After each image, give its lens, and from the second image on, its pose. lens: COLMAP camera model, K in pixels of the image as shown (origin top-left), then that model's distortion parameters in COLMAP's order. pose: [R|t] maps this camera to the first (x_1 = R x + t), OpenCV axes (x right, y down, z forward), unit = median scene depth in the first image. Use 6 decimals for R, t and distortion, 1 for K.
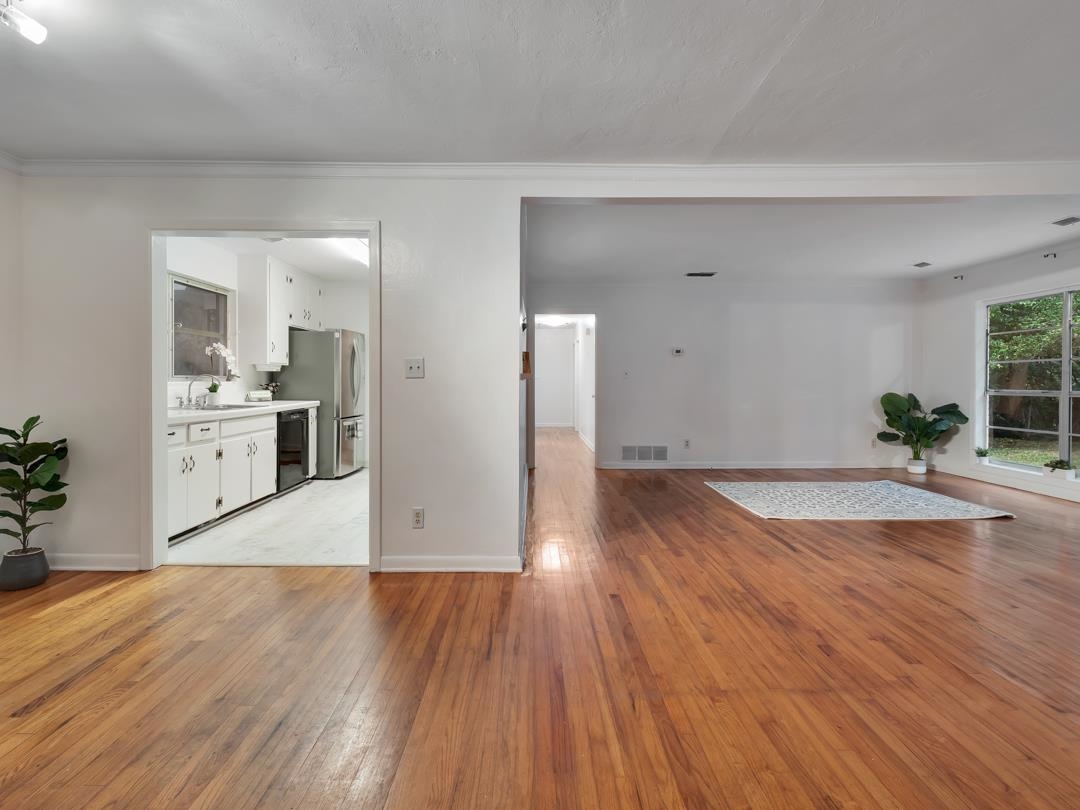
lens RADIAL K [[528.4, 0, 533.7], [0, 528.4, 387.3], [0, 0, 1]] dist [0.017906, -0.012695]
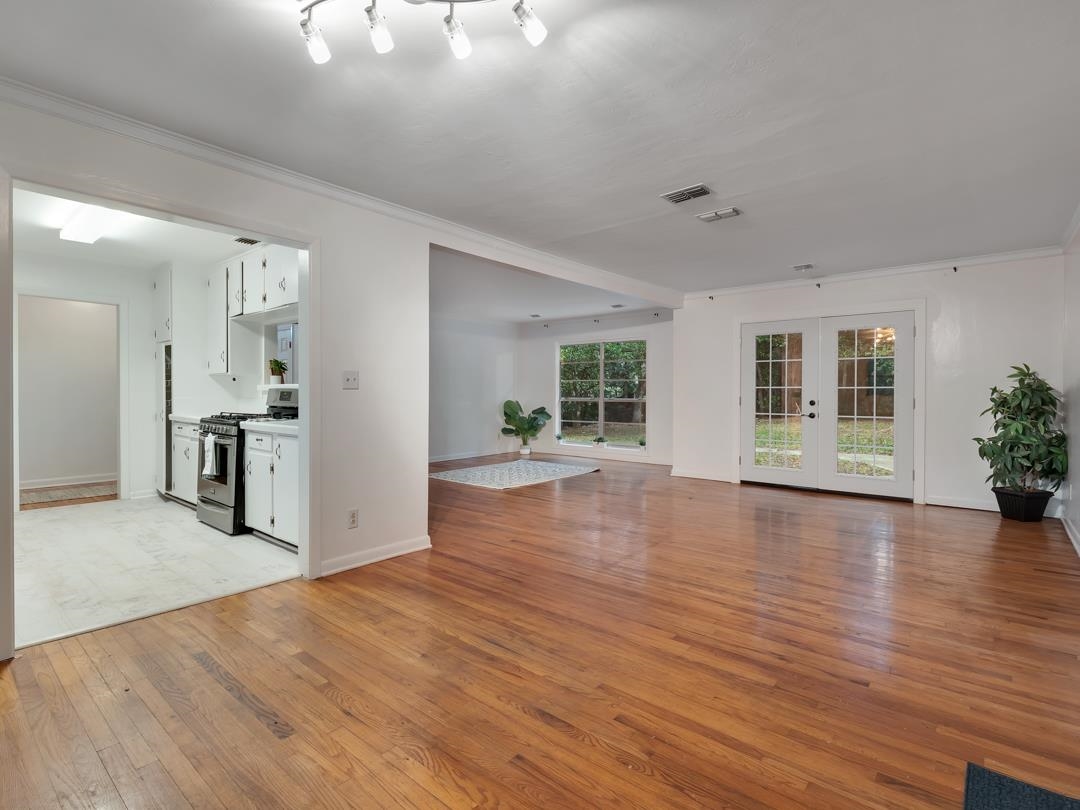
lens RADIAL K [[534.4, 0, 535.7], [0, 534.4, 392.3], [0, 0, 1]] dist [0.020652, -0.014041]
pose [[0.651523, 0.001971, 0.758626, -0.441405], [0.006202, 0.999949, -0.007925, 0.000108], [-0.758604, 0.009868, 0.651478, 0.001015]]
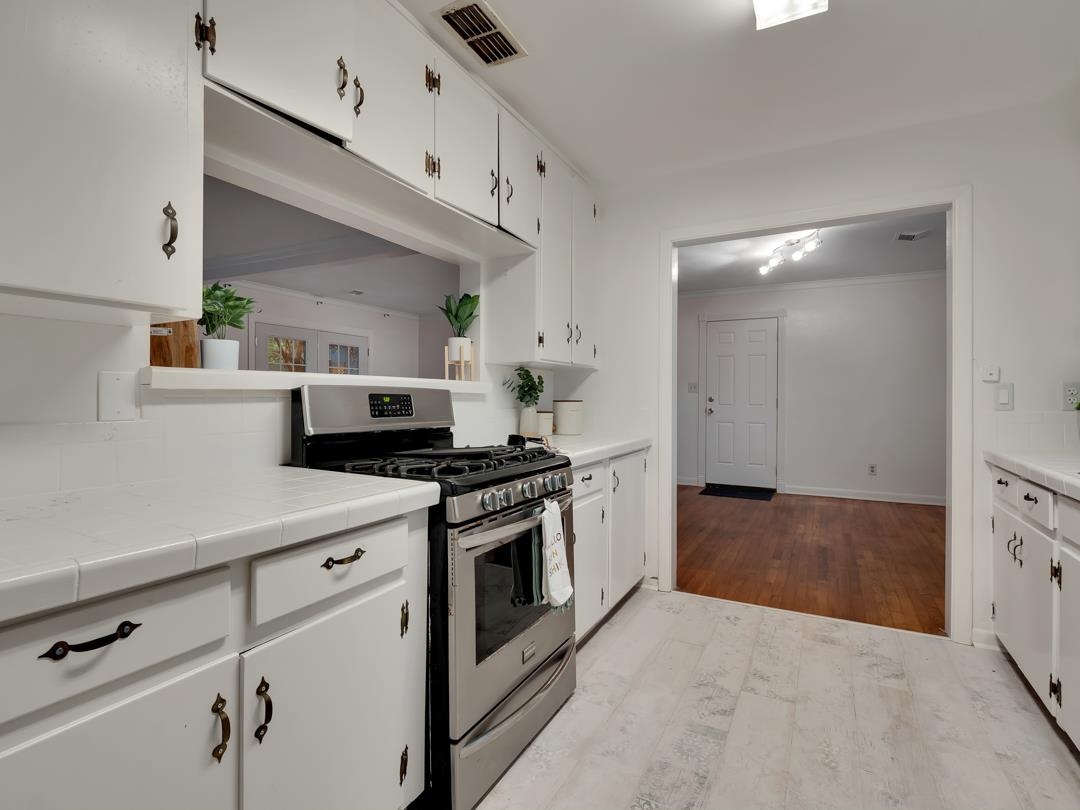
lens RADIAL K [[534.4, 0, 535.7], [0, 534.4, 392.3], [0, 0, 1]] dist [0.020652, -0.014041]
pose [[-0.877871, -0.001209, 0.478896, -0.306763], [0.000497, 0.999994, 0.003435, -0.012835], [-0.478897, 0.003253, -0.877865, 1.102188]]
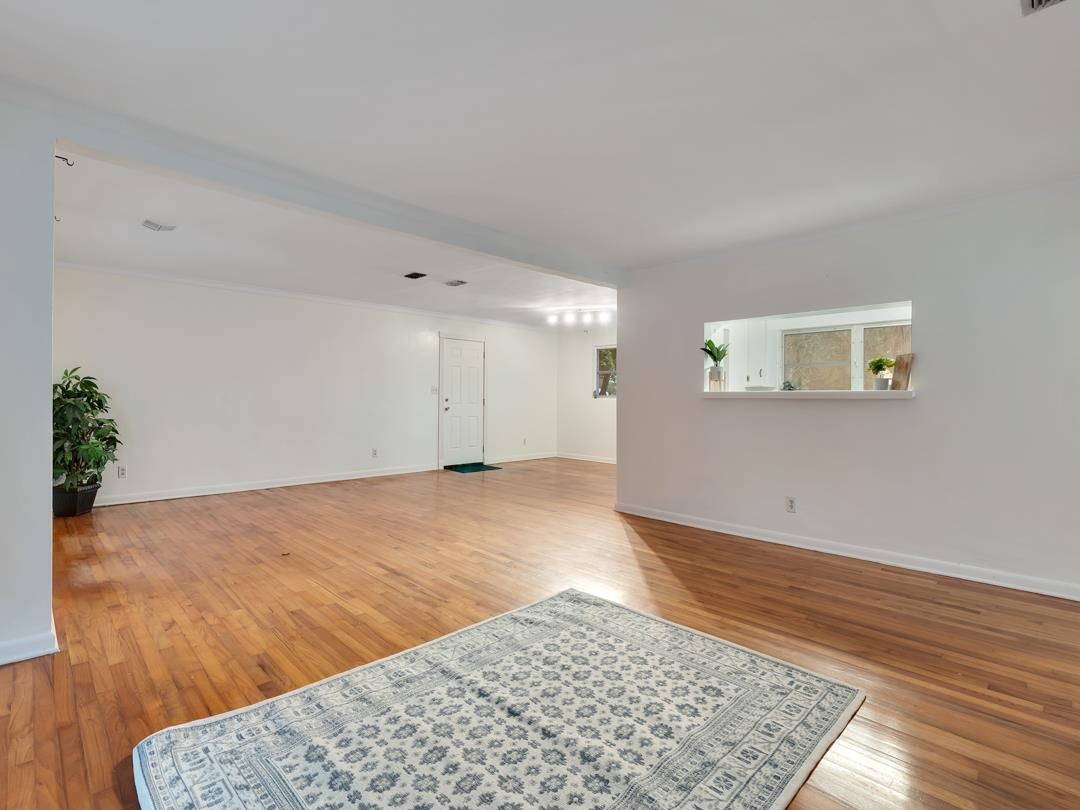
lens RADIAL K [[528.4, 0, 533.7], [0, 528.4, 387.3], [0, 0, 1]] dist [0.017906, -0.012695]
pose [[-0.717902, -0.017930, -0.695913, 0.733978], [-0.013805, 0.999838, -0.011519, -0.013547], [0.696008, 0.001337, -0.718033, 1.111188]]
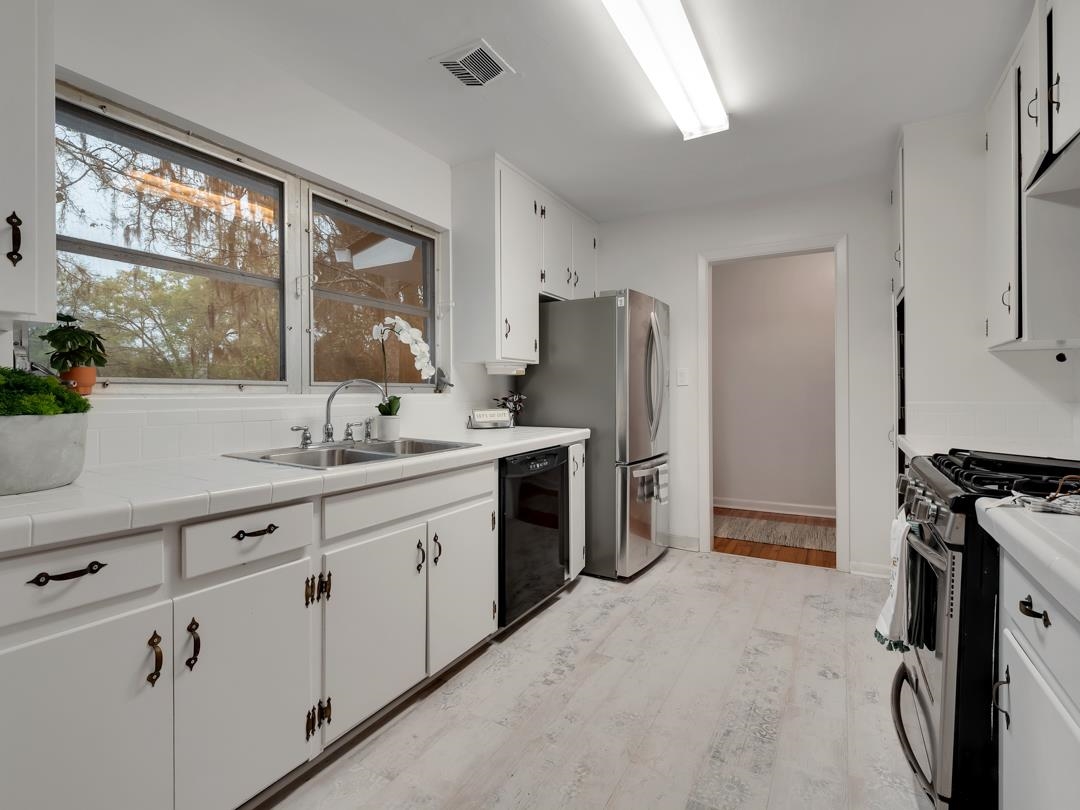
lens RADIAL K [[523.1, 0, 538.7], [0, 523.1, 398.7], [0, 0, 1]] dist [0.017569, -0.012923]
pose [[0.866687, -0.002476, -0.498847, -0.192699], [0.002531, 0.999997, -0.000566, -0.004678], [0.498846, -0.000772, 0.866690, 0.535150]]
